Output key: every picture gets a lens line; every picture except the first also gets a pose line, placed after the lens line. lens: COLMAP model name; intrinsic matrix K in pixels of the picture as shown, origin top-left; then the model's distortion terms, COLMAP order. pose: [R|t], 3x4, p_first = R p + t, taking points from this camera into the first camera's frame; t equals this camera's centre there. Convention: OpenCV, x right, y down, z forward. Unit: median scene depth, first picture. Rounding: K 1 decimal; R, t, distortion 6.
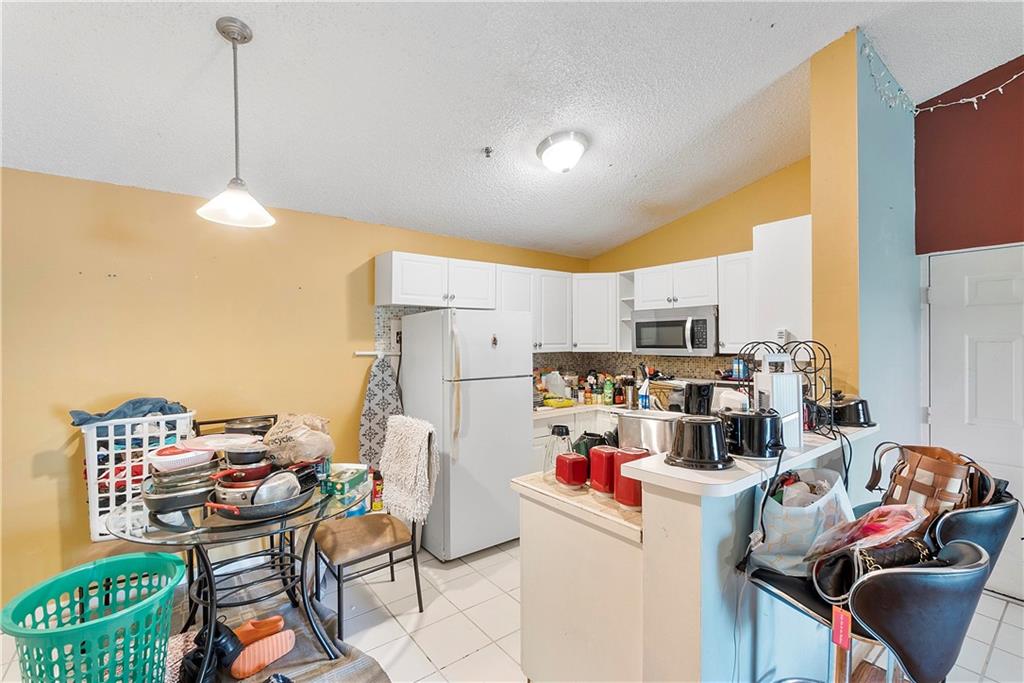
lens RADIAL K [[443.5, 0, 509.2], [0, 443.5, 343.5], [0, 0, 1]] dist [0.001625, 0.000083]
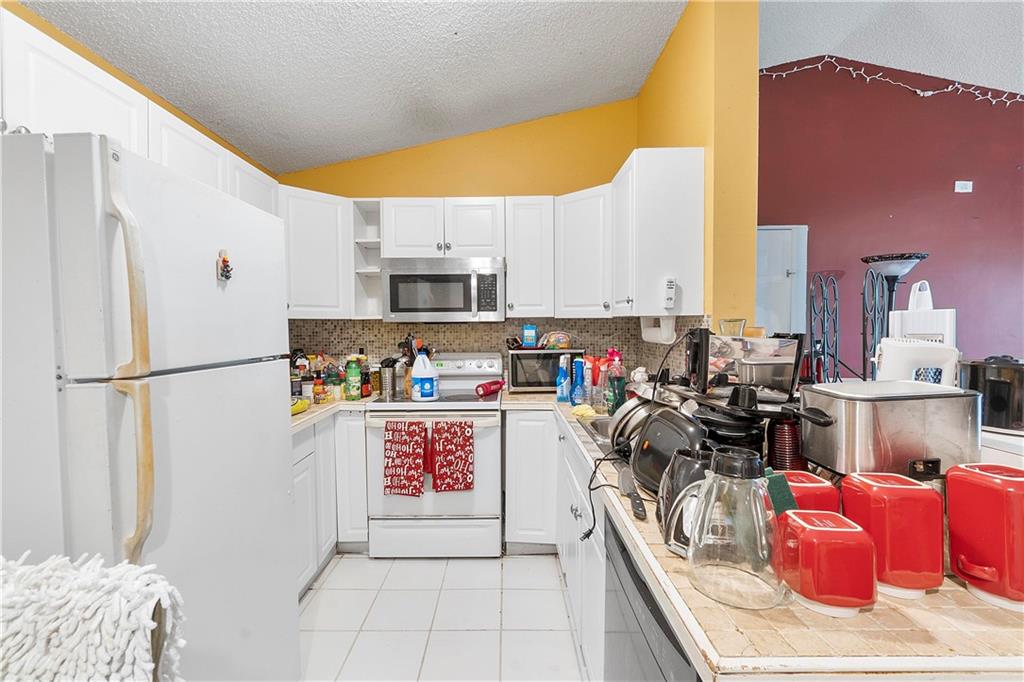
lens RADIAL K [[443.5, 0, 509.8], [0, 443.5, 339.8], [0, 0, 1]] dist [0.001625, 0.000083]
pose [[0.617128, -0.023472, 0.786512, -0.150622], [0.007838, 0.999689, 0.023683, 0.040212], [-0.786823, -0.008451, 0.617120, 0.456976]]
